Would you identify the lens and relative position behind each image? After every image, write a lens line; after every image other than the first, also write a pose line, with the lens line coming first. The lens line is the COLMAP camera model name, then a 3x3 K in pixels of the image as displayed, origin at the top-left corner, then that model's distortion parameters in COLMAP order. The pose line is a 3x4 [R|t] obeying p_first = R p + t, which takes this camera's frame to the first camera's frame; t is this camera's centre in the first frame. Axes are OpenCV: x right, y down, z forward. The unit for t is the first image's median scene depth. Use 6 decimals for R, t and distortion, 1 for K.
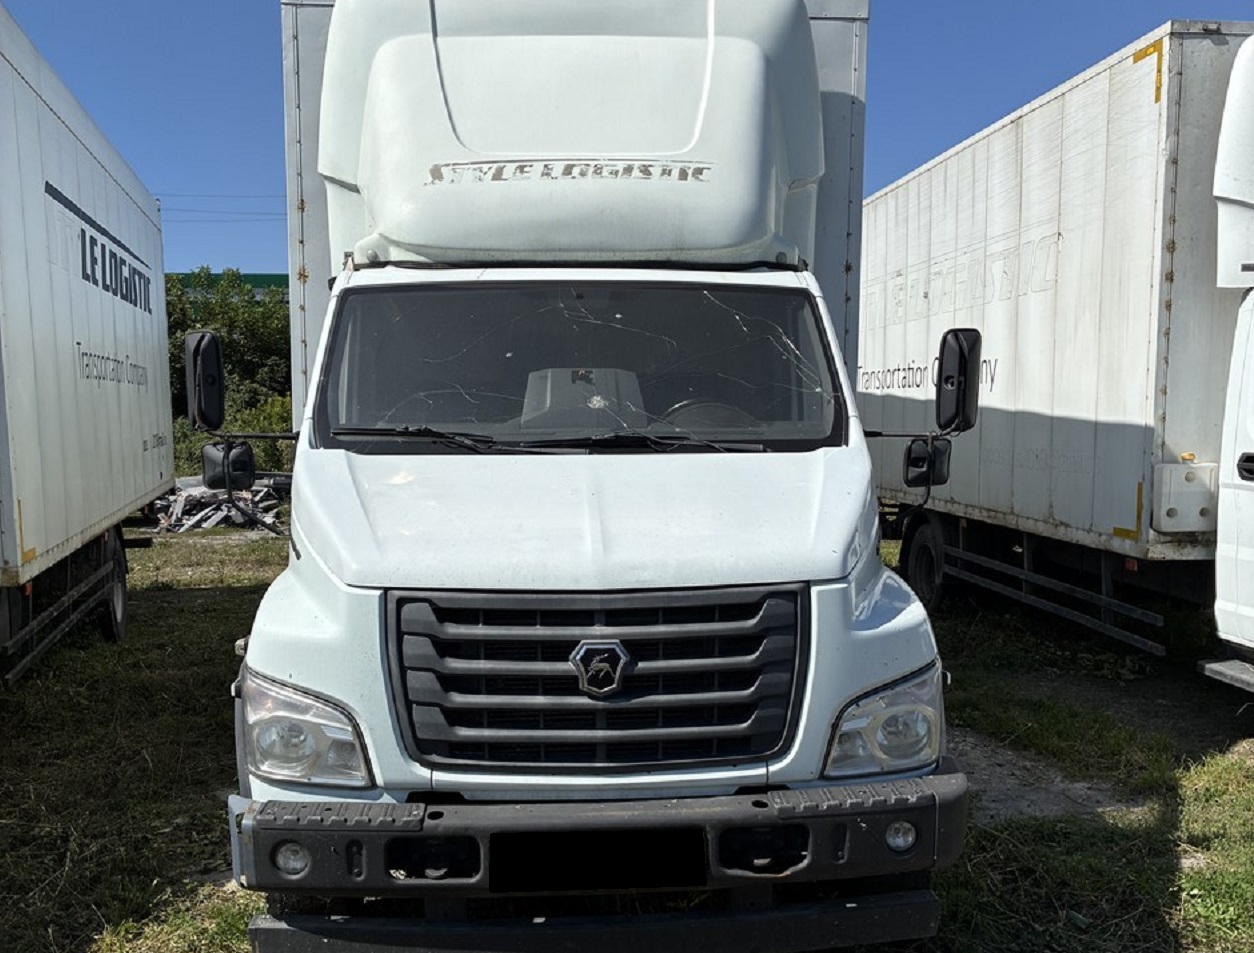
lens RADIAL K [[1279.6, 0, 616.5], [0, 1279.6, 541.9], [0, 0, 1]] dist [0.029900, 0.000000]
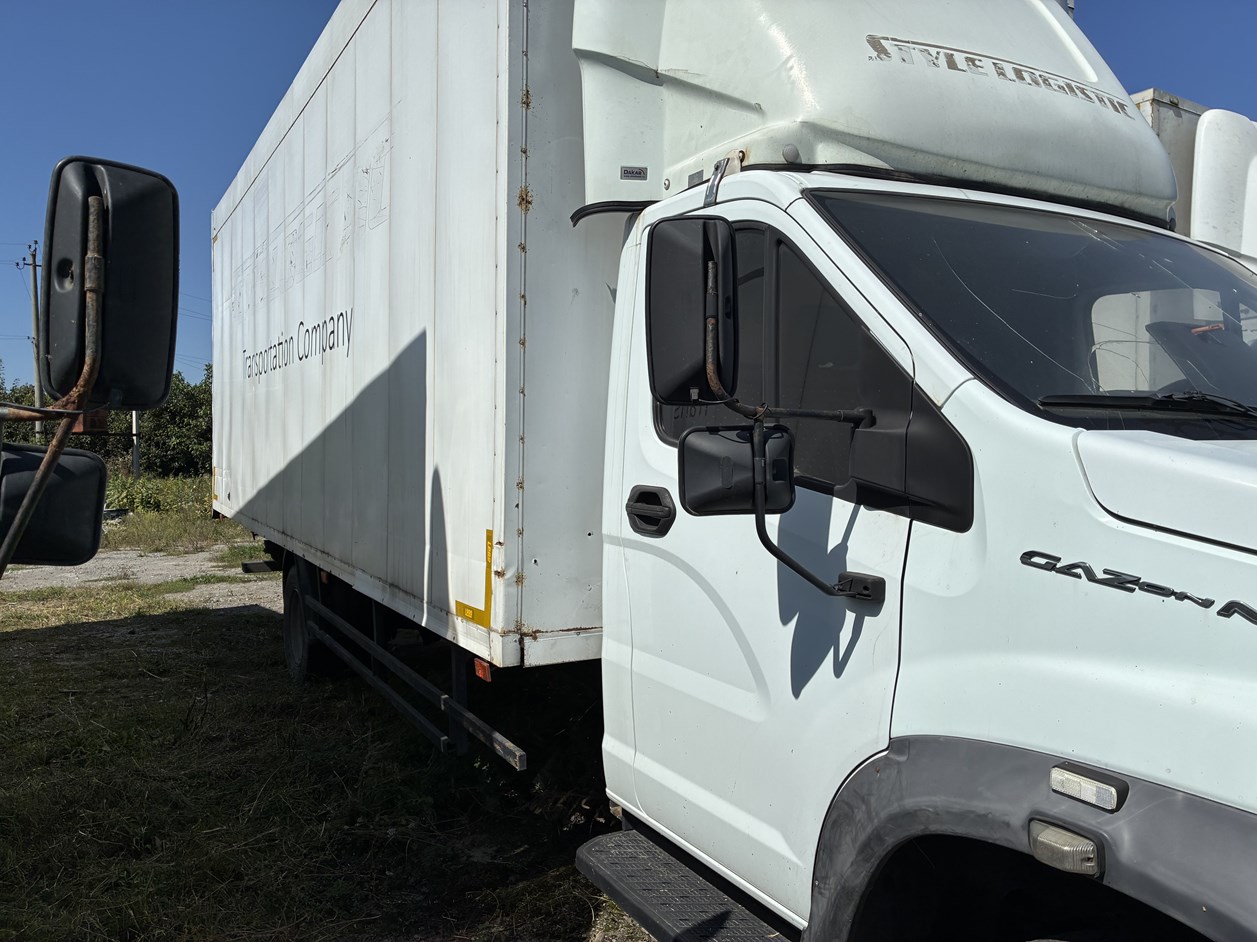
lens RADIAL K [[953.0, 0, 636.4], [0, 953.0, 462.1], [0, 0, 1]] dist [0.062245, -0.075752]
pose [[0.894068, -0.003306, 0.447918, -0.674065], [0.044243, 0.995735, -0.080962, -0.041628], [-0.445740, 0.092203, 0.890401, 0.859026]]
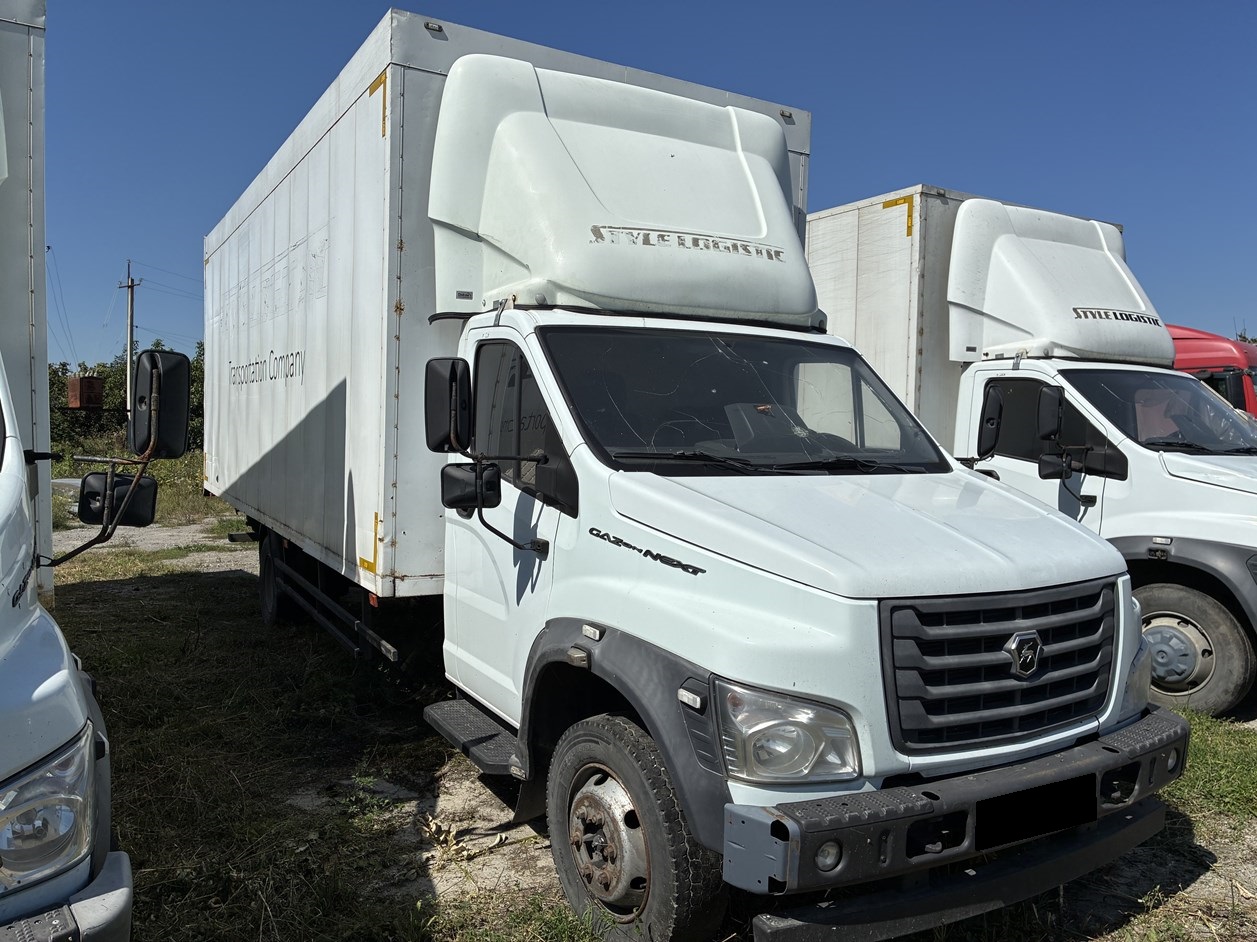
lens RADIAL K [[953.0, 0, 619.4], [0, 953.0, 469.5], [0, 0, 1]] dist [0.062245, -0.075752]
pose [[0.897114, 0.000589, 0.441798, -0.702205], [0.025879, 0.998212, -0.053880, -0.034750], [-0.441040, 0.059770, 0.895495, 0.310413]]
